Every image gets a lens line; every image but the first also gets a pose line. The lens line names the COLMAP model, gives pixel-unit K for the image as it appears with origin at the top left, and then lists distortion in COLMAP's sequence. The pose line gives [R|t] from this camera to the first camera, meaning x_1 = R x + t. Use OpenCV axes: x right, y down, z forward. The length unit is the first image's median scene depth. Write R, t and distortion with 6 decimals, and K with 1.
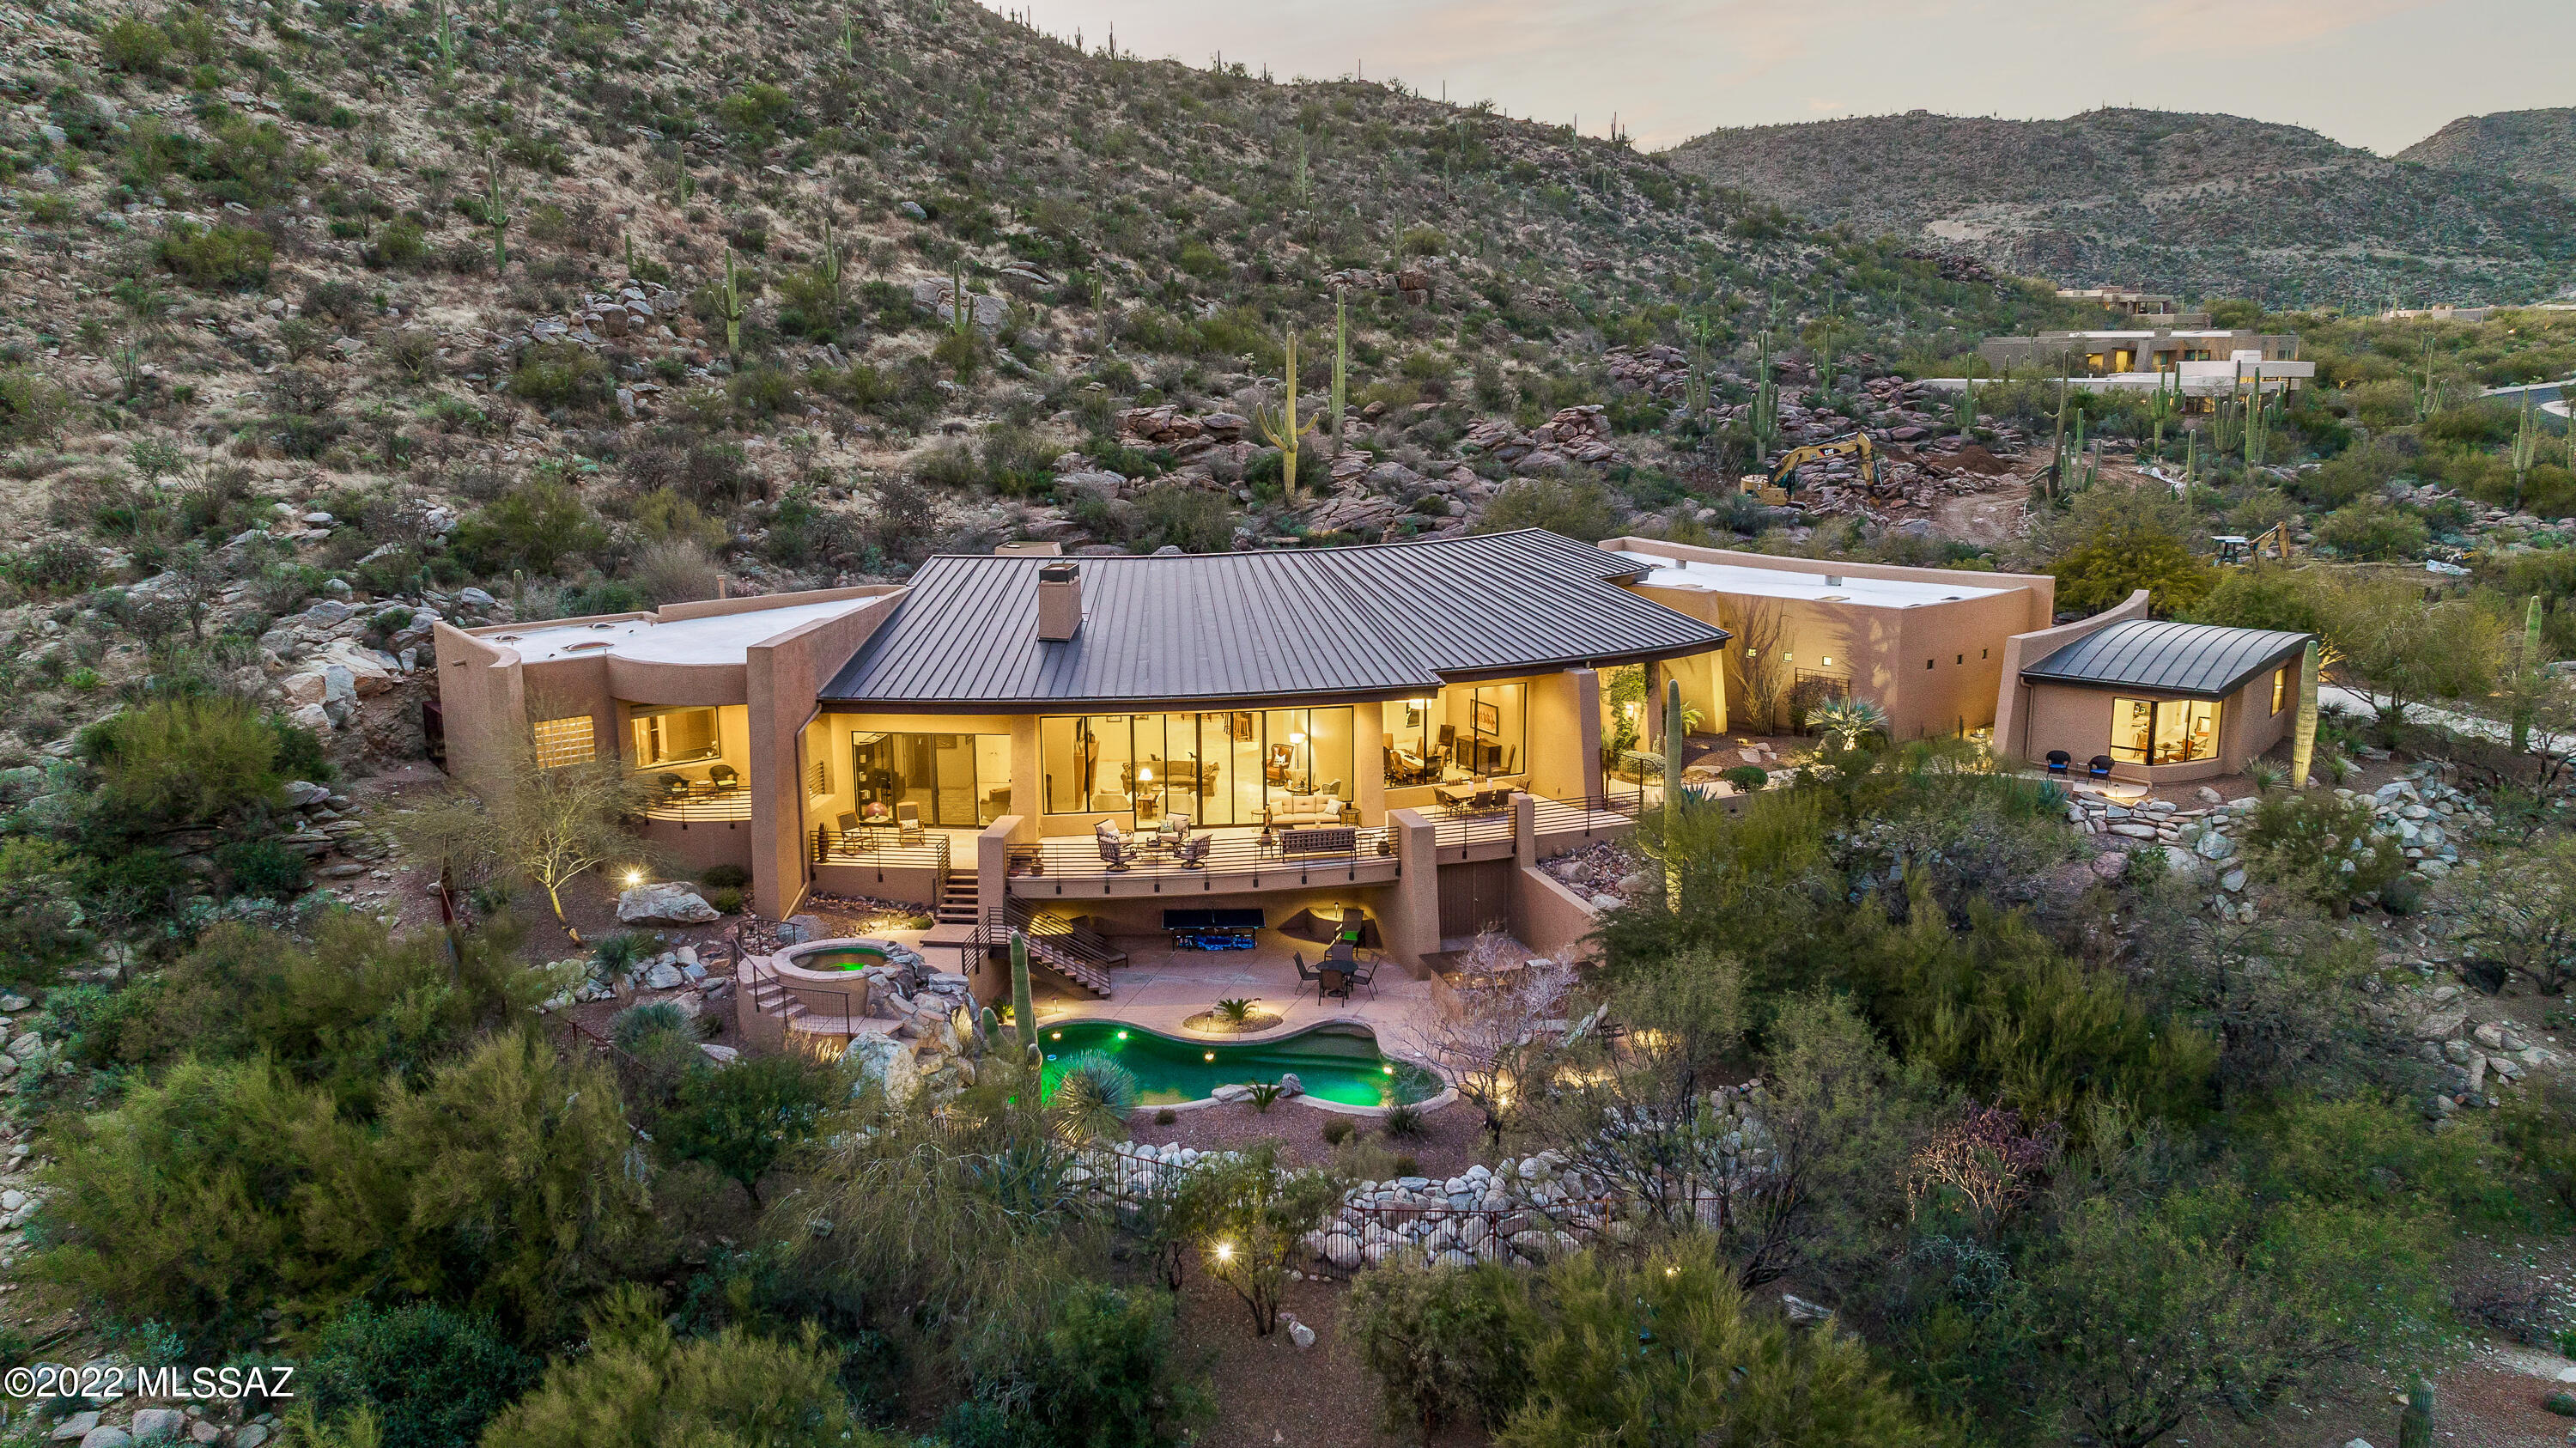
lens RADIAL K [[1816.6, 0, 1412.3], [0, 1816.6, 716.5], [0, 0, 1]] dist [-0.007073, 0.009975]
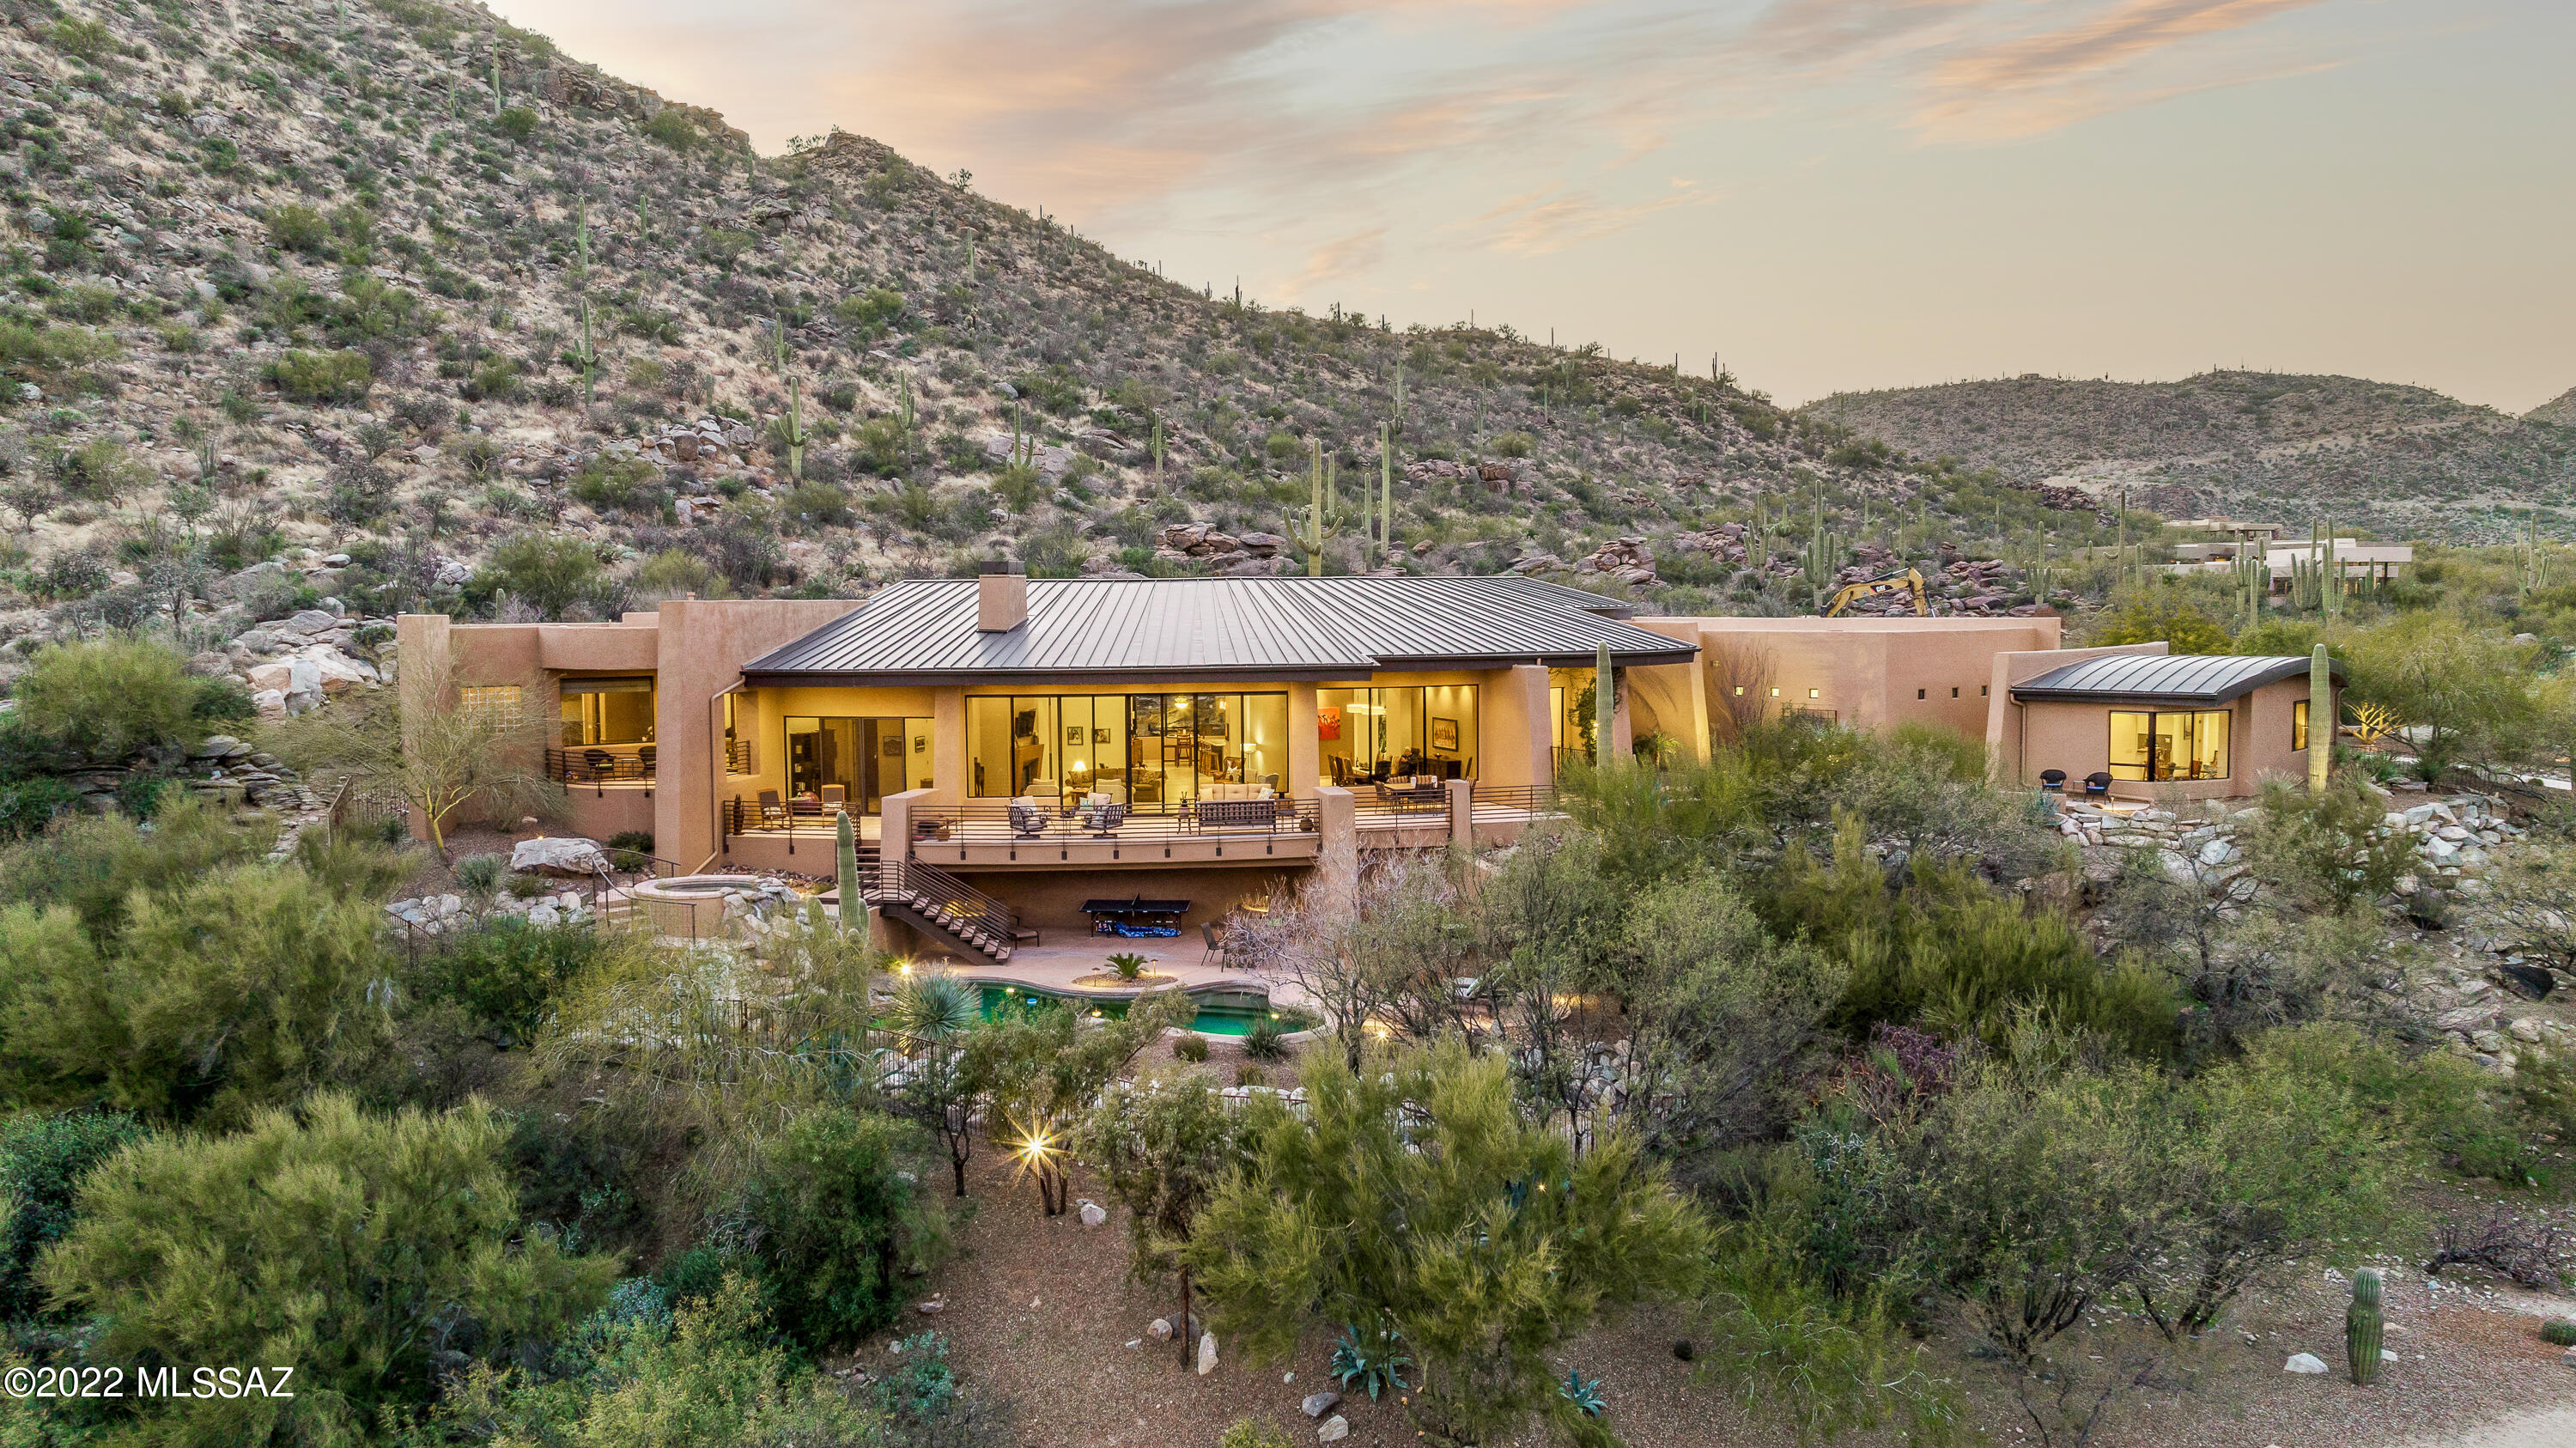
lens RADIAL K [[1765.0, 0, 1410.9], [0, 1765.0, 727.4], [0, 0, 1]] dist [-0.000431, -0.003483]
pose [[0.996922, -0.002473, -0.078367, 0.052750], [-0.008192, 0.990746, -0.135478, 0.069167], [0.077977, 0.135703, 0.987676, 0.036067]]
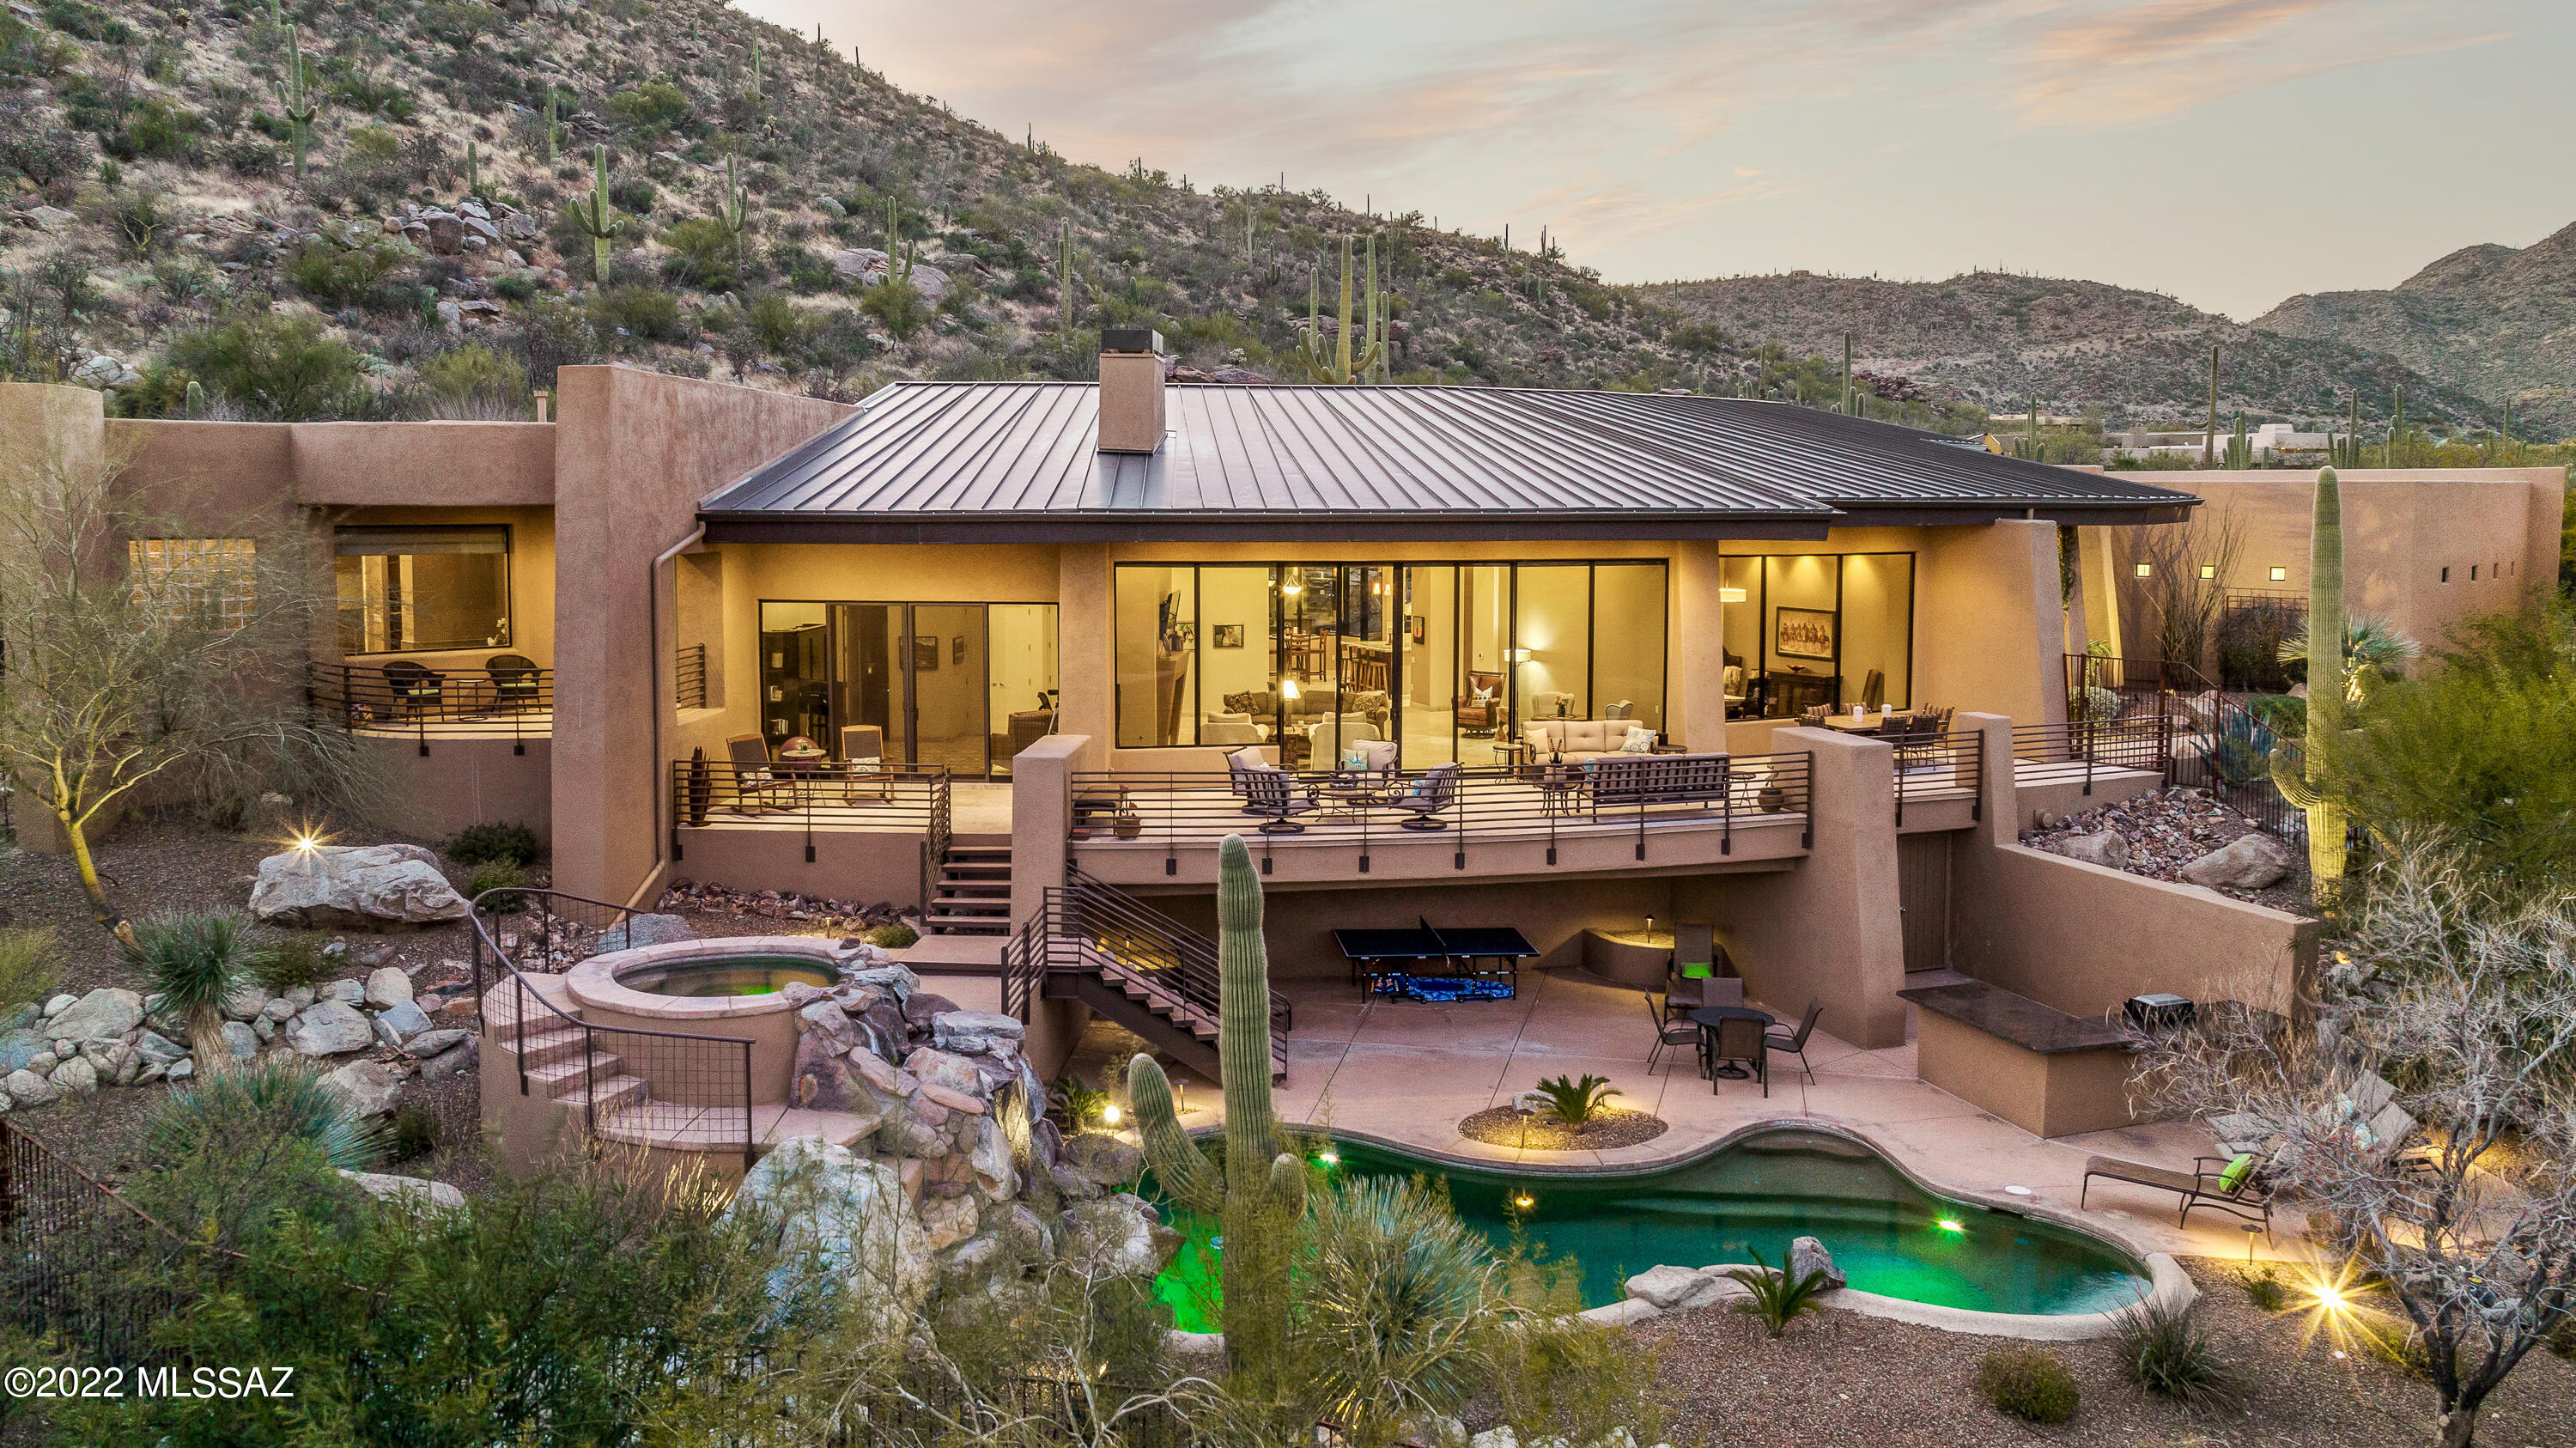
lens RADIAL K [[1812.2, 0, 1354.4], [0, 1812.2, 669.2], [0, 0, 1]] dist [-0.024465, 0.043635]
pose [[0.999516, -0.002373, 0.031033, -0.071938], [0.005868, 0.993573, -0.113041, 0.044219], [-0.030566, 0.113169, 0.993106, 0.223929]]
